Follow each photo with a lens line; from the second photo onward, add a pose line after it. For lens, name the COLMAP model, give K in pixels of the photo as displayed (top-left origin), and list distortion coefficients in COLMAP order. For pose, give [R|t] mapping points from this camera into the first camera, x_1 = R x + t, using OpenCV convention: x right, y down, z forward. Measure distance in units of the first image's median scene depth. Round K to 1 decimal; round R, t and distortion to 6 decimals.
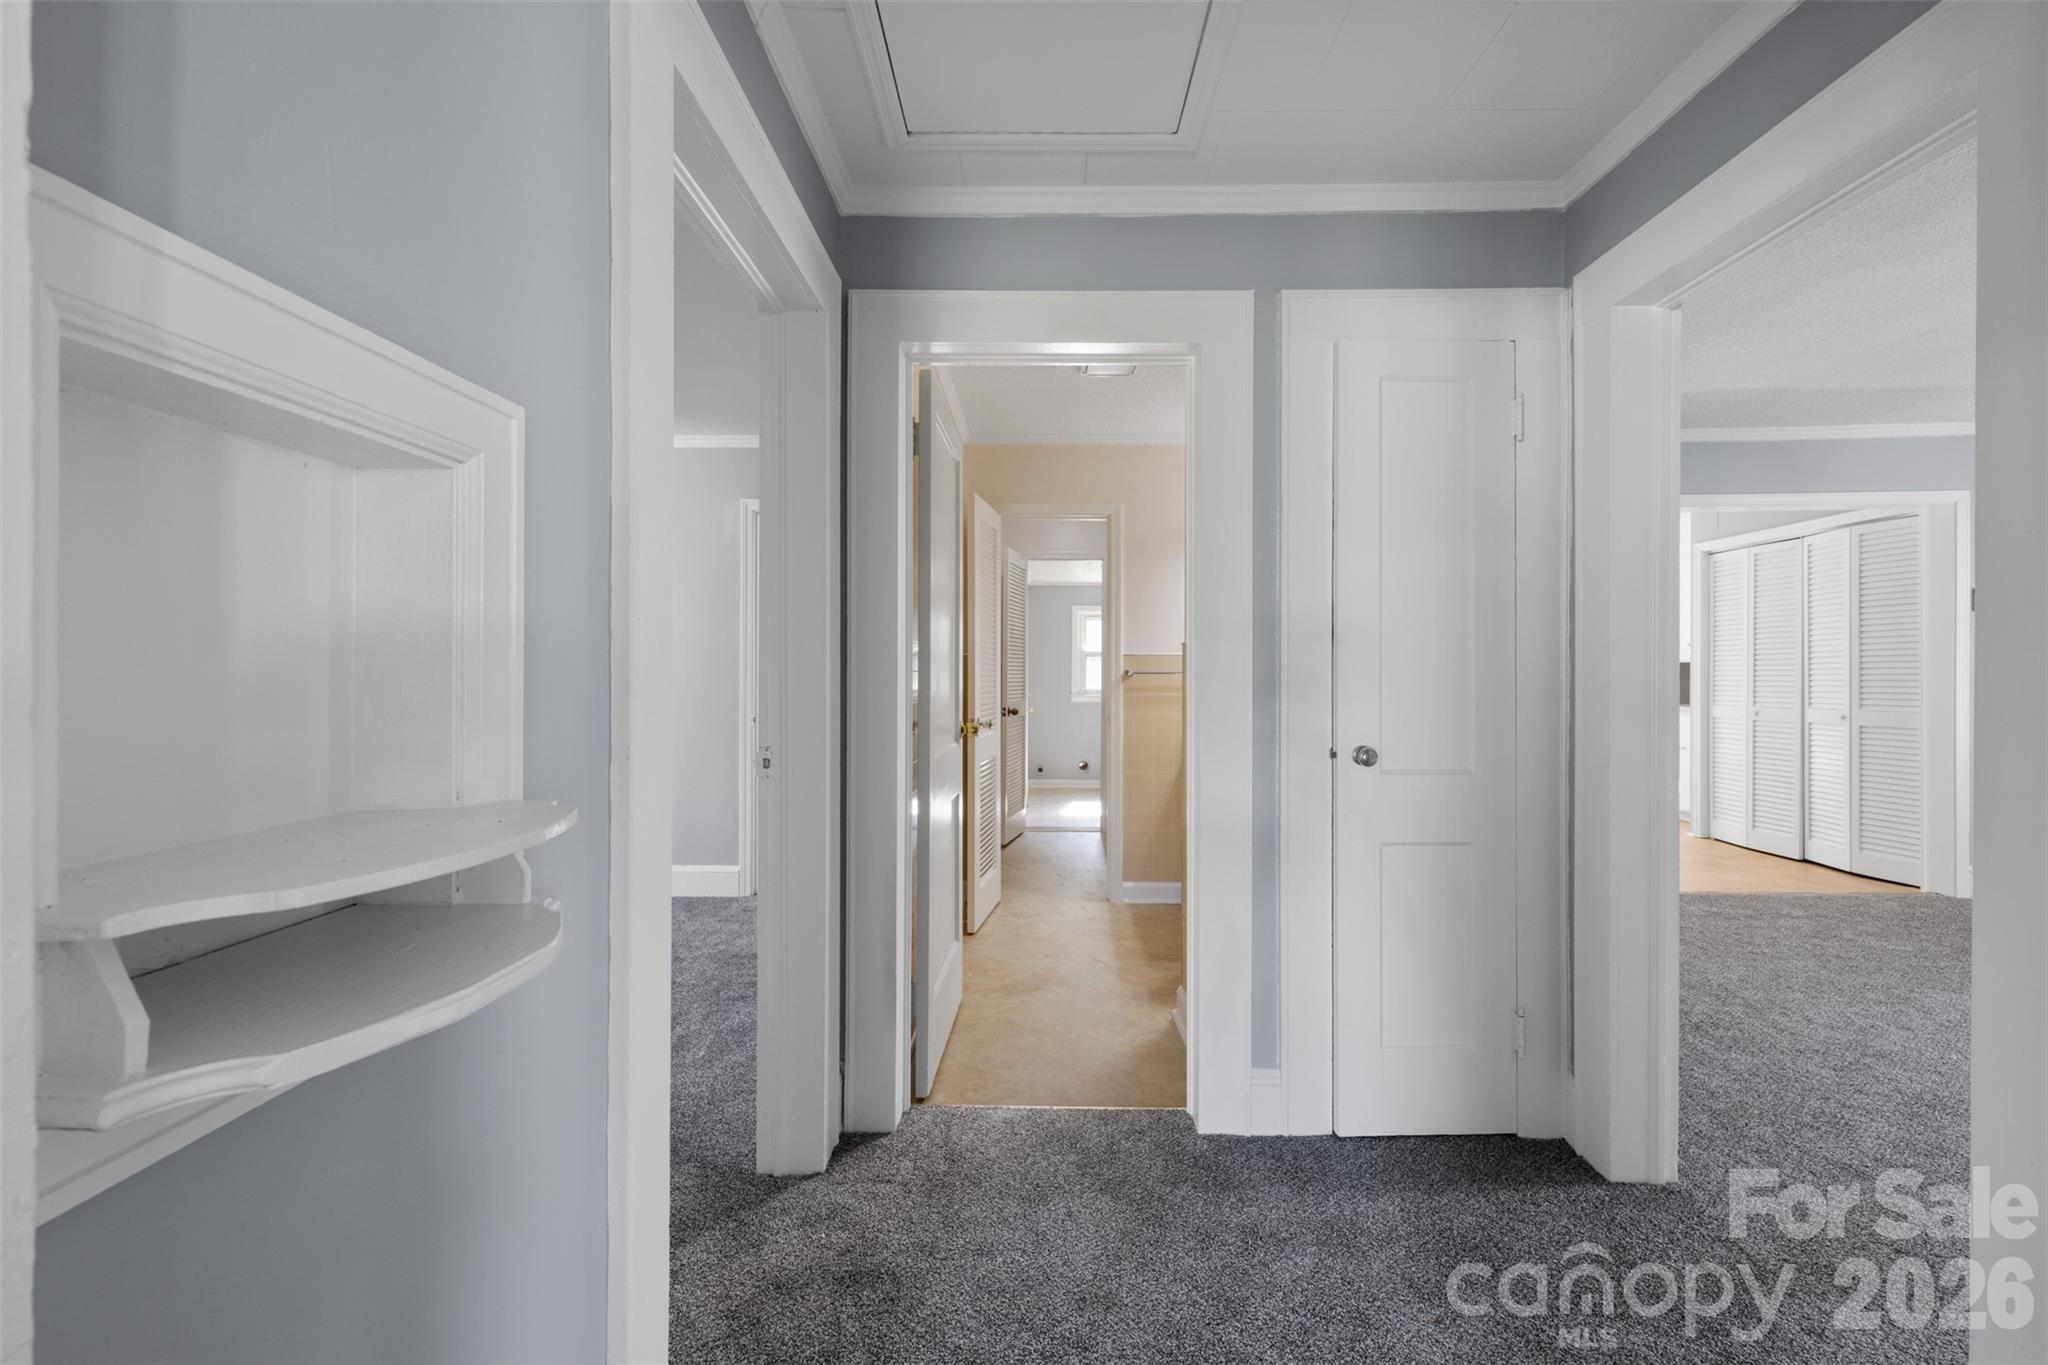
lens RADIAL K [[861.9, 0, 1029.9], [0, 861.9, 675.8], [0, 0, 1]] dist [-0.001201, -0.000090]
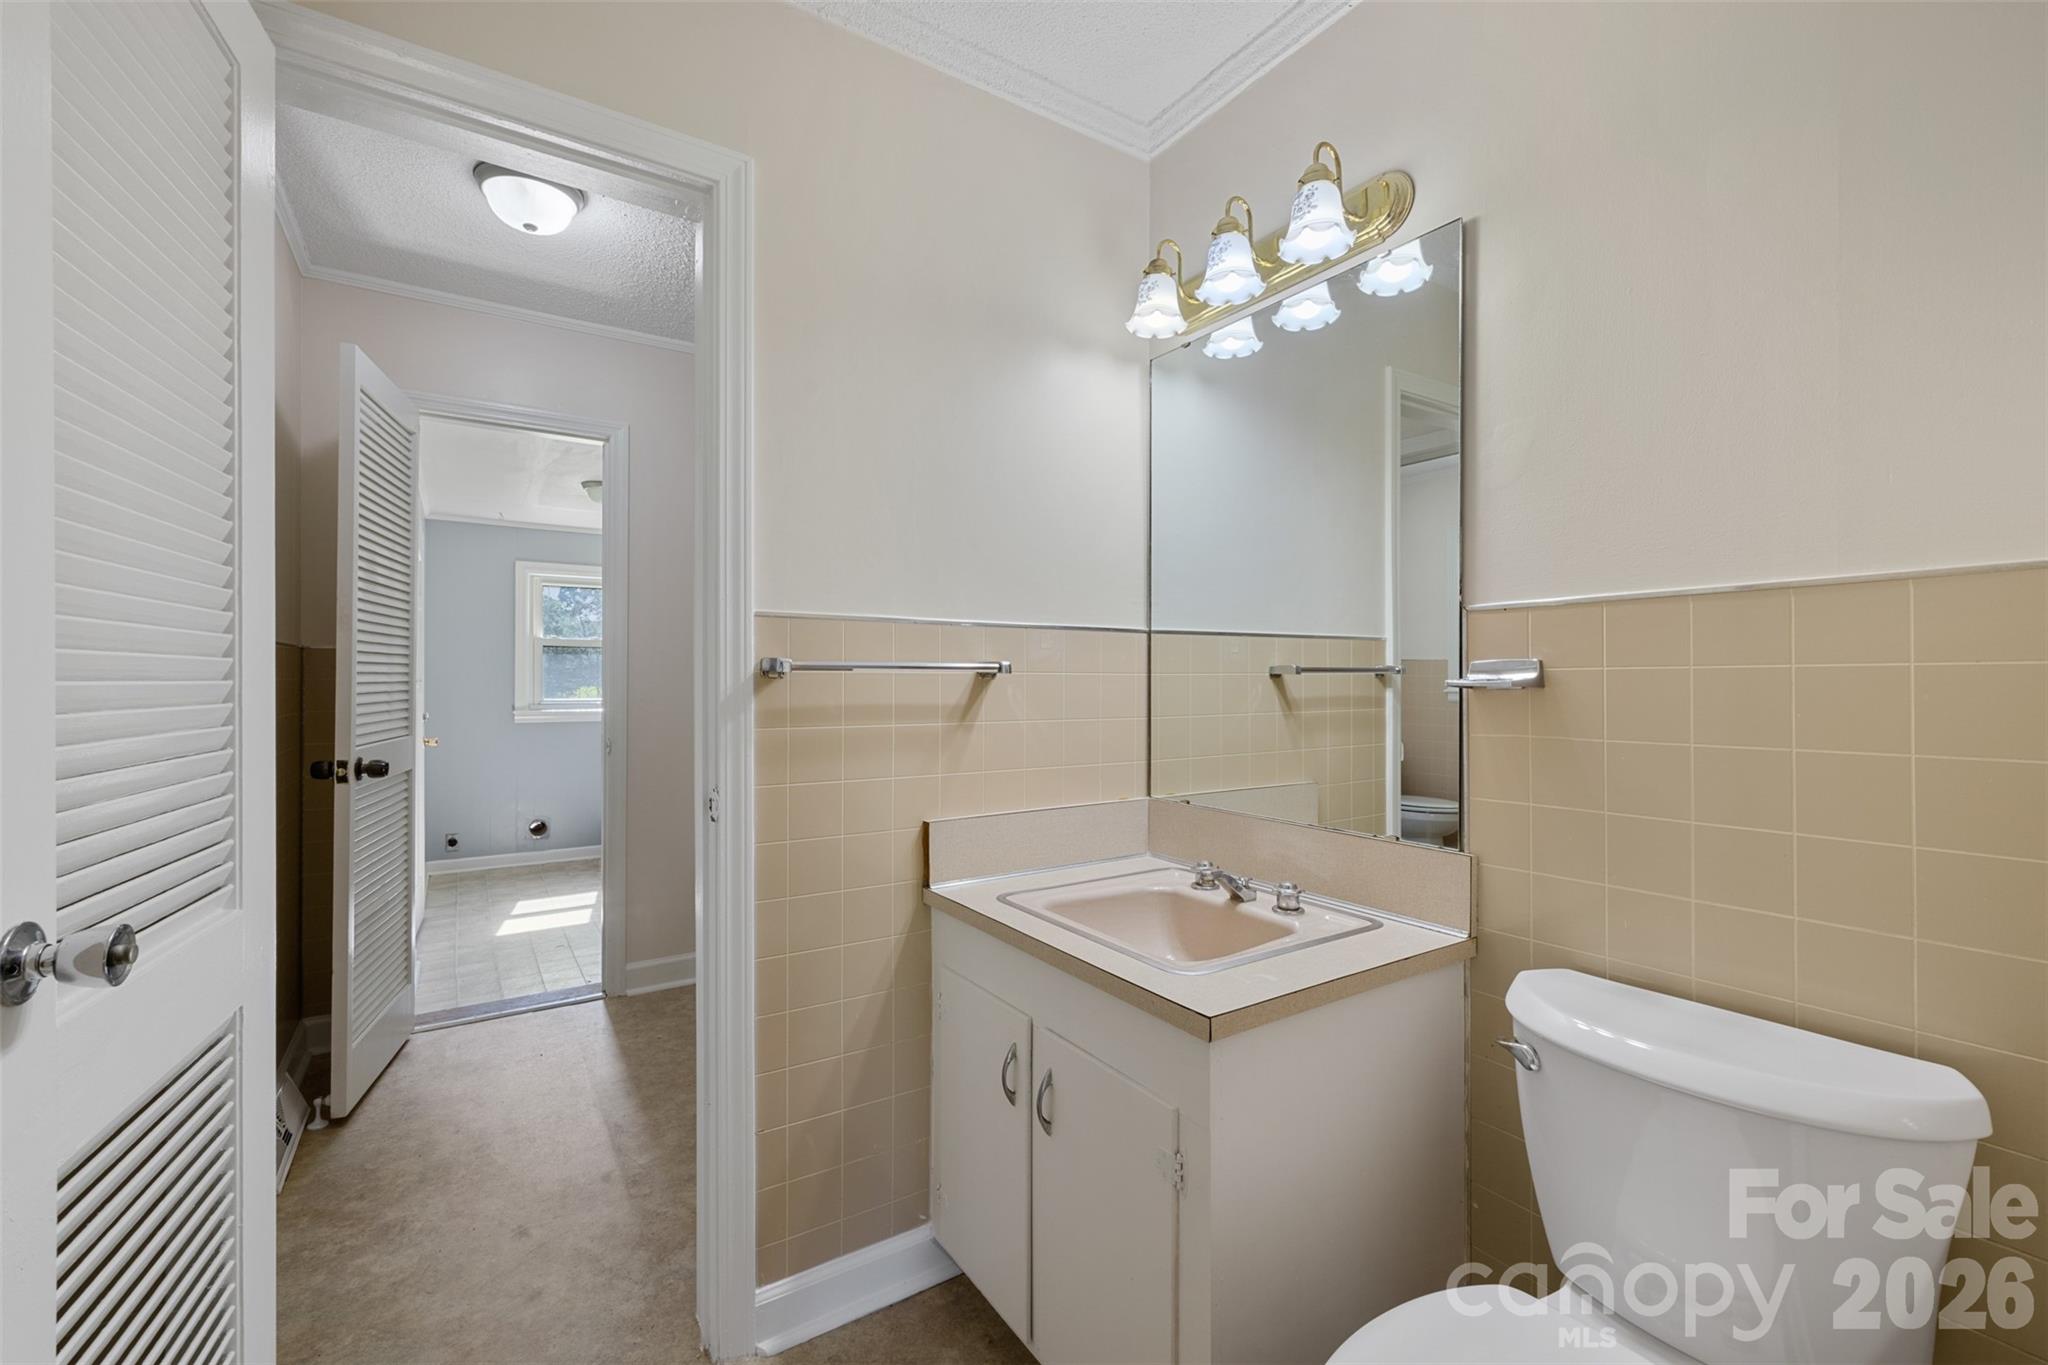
lens RADIAL K [[861.9, 0, 1029.9], [0, 861.9, 675.8], [0, 0, 1]] dist [-0.001201, -0.000090]
pose [[0.820823, 0.000888, 0.571182, 0.001782], [0.000370, 0.999998, -0.002087, 0.000532], [-0.571183, 0.001925, 0.820821, 0.489411]]
